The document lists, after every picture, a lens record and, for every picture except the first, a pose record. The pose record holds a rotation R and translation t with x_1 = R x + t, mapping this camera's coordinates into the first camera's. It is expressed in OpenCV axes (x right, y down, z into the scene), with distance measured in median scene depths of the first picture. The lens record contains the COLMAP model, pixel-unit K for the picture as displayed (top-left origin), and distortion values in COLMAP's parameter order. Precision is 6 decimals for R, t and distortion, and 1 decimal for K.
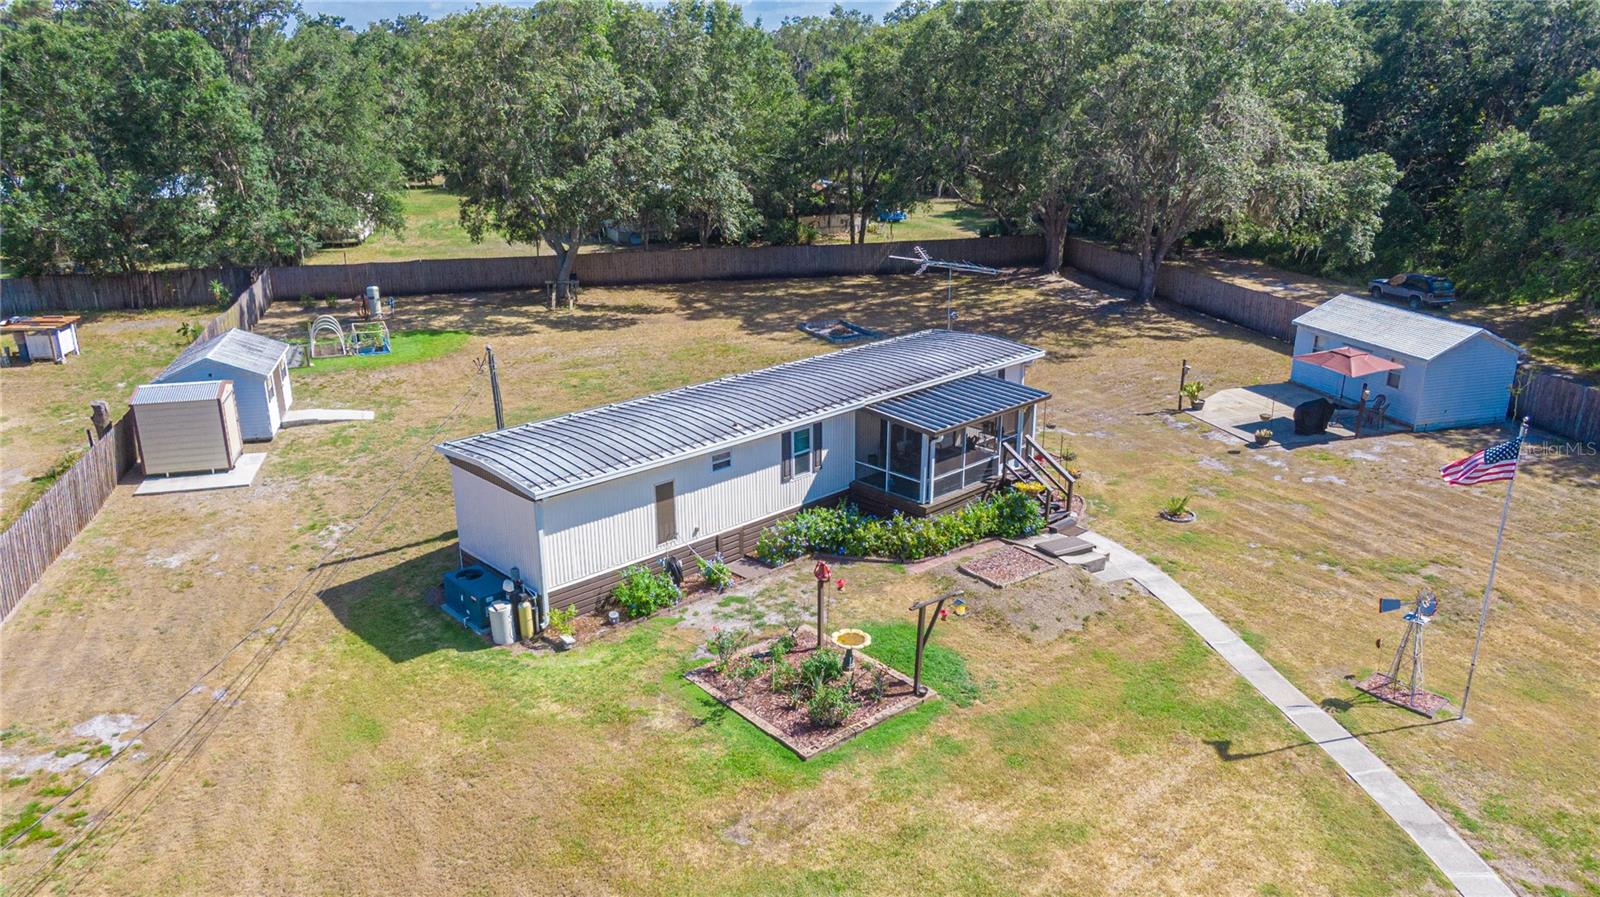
lens RADIAL K [[1178.9, 0, 761.1], [0, 1178.9, 420.6], [0, 0, 1]] dist [0.014583, -0.021961]
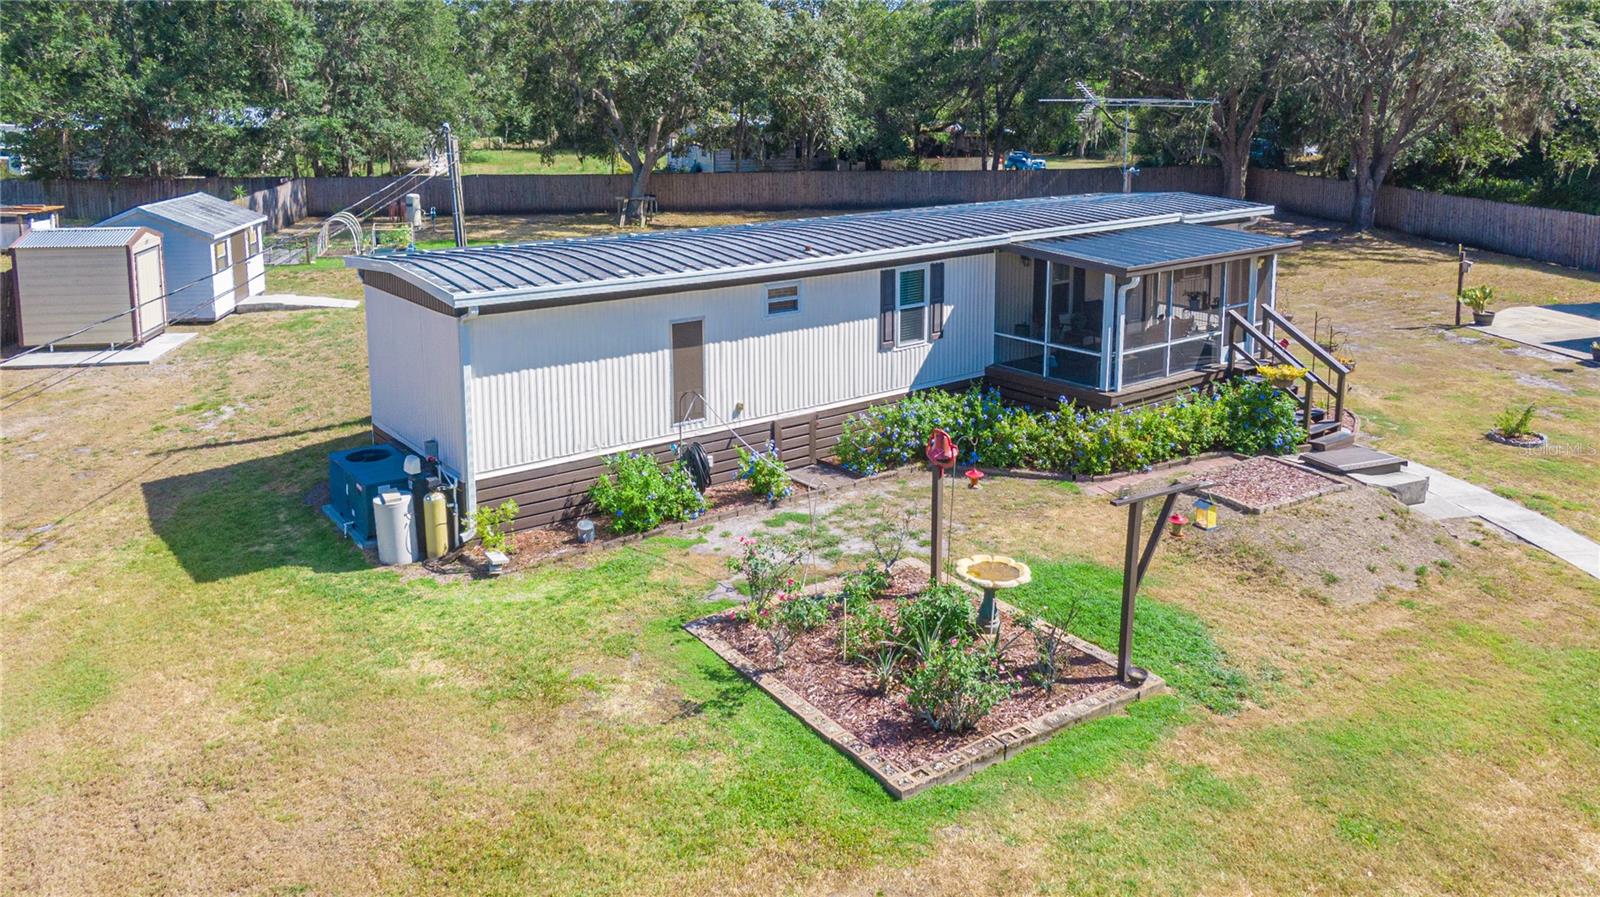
lens RADIAL K [[1178.9, 0, 768.0], [0, 1178.9, 256.3], [0, 0, 1]] dist [0.014583, -0.021961]
pose [[0.994767, 0.019543, -0.100280, 0.021917], [-0.035940, 0.985735, -0.164420, 0.118941], [0.095637, 0.167163, 0.981280, 0.383501]]
